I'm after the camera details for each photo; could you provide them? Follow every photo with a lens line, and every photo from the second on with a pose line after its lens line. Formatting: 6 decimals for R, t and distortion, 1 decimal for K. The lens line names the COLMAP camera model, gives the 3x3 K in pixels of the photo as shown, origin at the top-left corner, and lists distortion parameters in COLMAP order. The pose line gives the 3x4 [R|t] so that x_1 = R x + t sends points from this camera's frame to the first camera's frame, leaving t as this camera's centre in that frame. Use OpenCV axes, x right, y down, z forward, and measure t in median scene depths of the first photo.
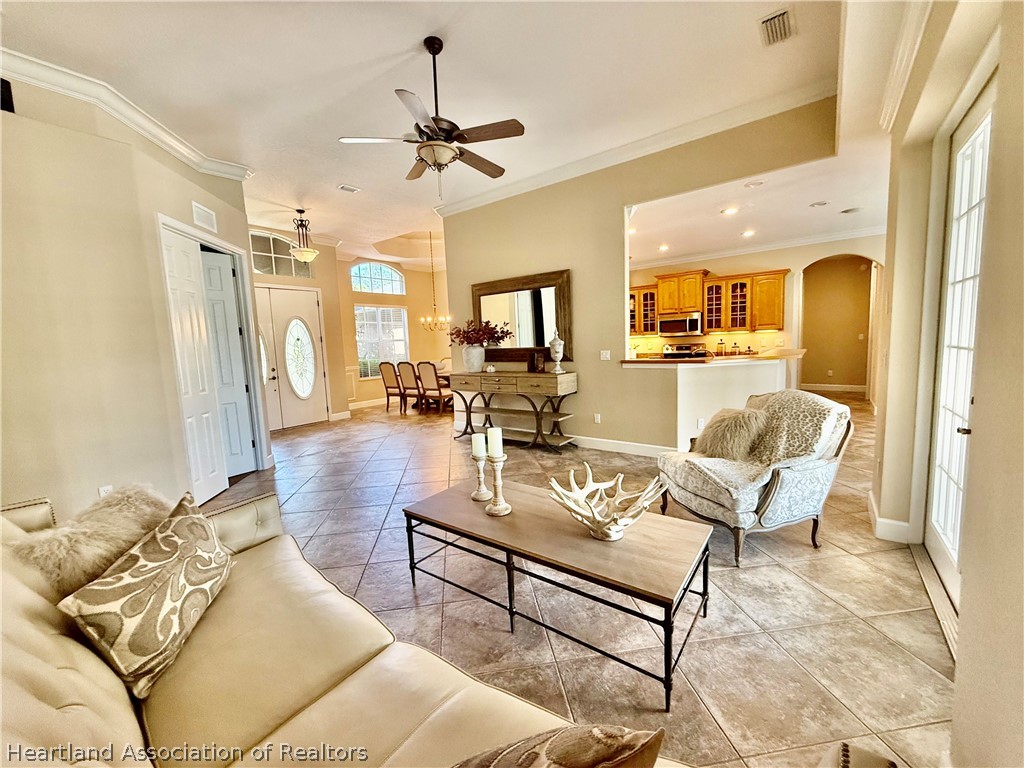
lens RADIAL K [[406.2, 0, 511.1], [0, 406.2, 385.0], [0, 0, 1]] dist [-0.000874, -0.000049]
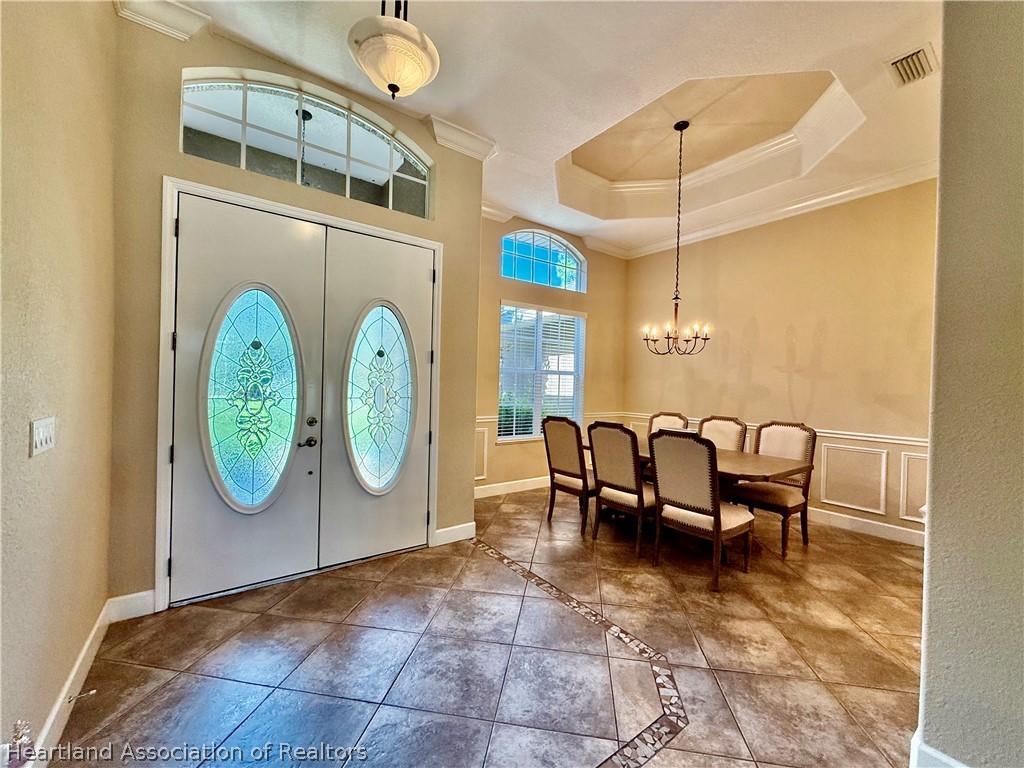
lens RADIAL K [[406.2, 0, 513.3], [0, 406.2, 384.5], [0, 0, 1]] dist [-0.000874, -0.000049]
pose [[0.955833, 0.065011, -0.286632, -0.233454], [-0.093159, 0.991959, -0.085672, -0.049100], [0.278757, 0.108590, 0.954203, 0.557501]]
